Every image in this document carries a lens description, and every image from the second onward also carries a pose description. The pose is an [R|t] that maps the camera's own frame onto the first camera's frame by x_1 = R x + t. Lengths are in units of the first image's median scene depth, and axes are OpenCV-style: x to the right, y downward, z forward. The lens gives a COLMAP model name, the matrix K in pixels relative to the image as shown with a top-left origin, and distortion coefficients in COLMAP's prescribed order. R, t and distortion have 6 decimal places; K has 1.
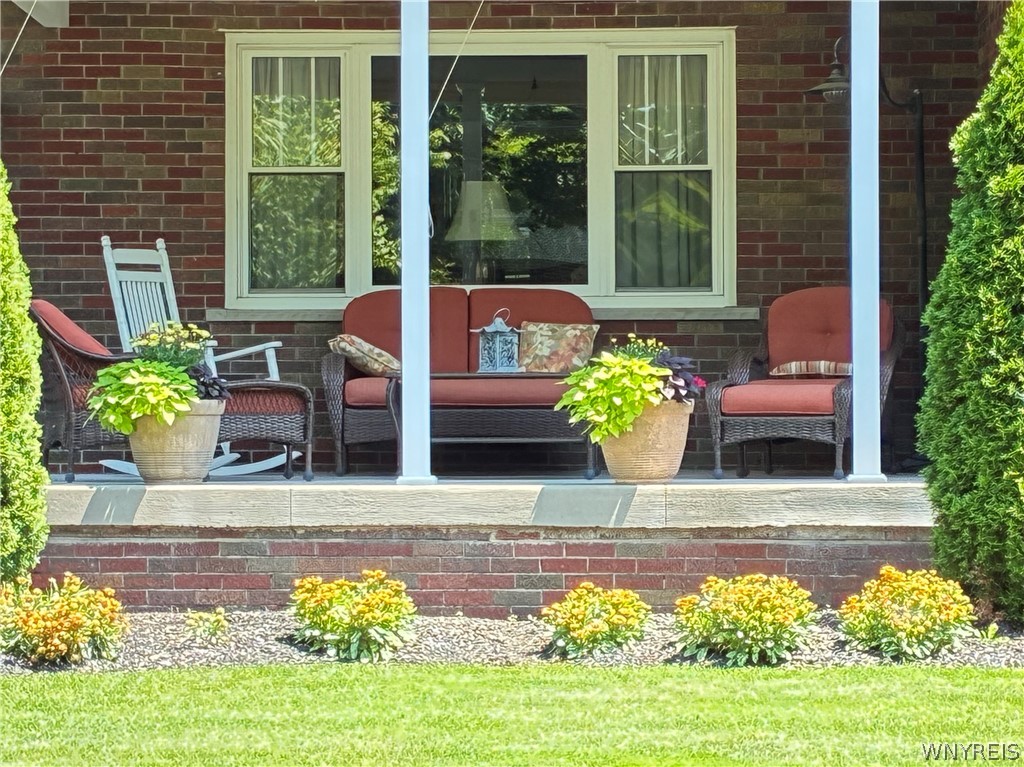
lens RADIAL K [[3836.1, 0, 512.0], [0, 3836.1, 383.5], [0, 0, 1]] dist [0.150154, -1.415129]
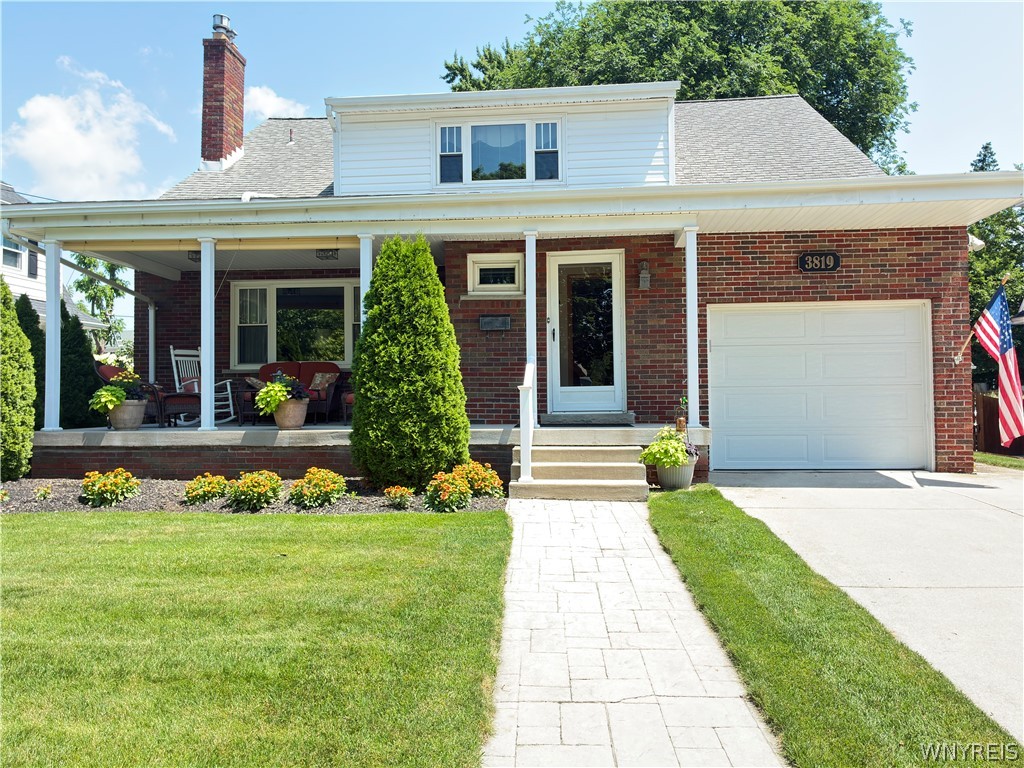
lens RADIAL K [[768.5, 0, 512.0], [0, 768.5, 384.0], [0, 0, 1]] dist [0.026651, 0.001719]
pose [[0.998923, -0.008034, -0.045702, 0.220729], [0.007588, 0.999922, -0.009918, 0.000338], [0.045778, 0.009561, 0.998906, 0.460951]]
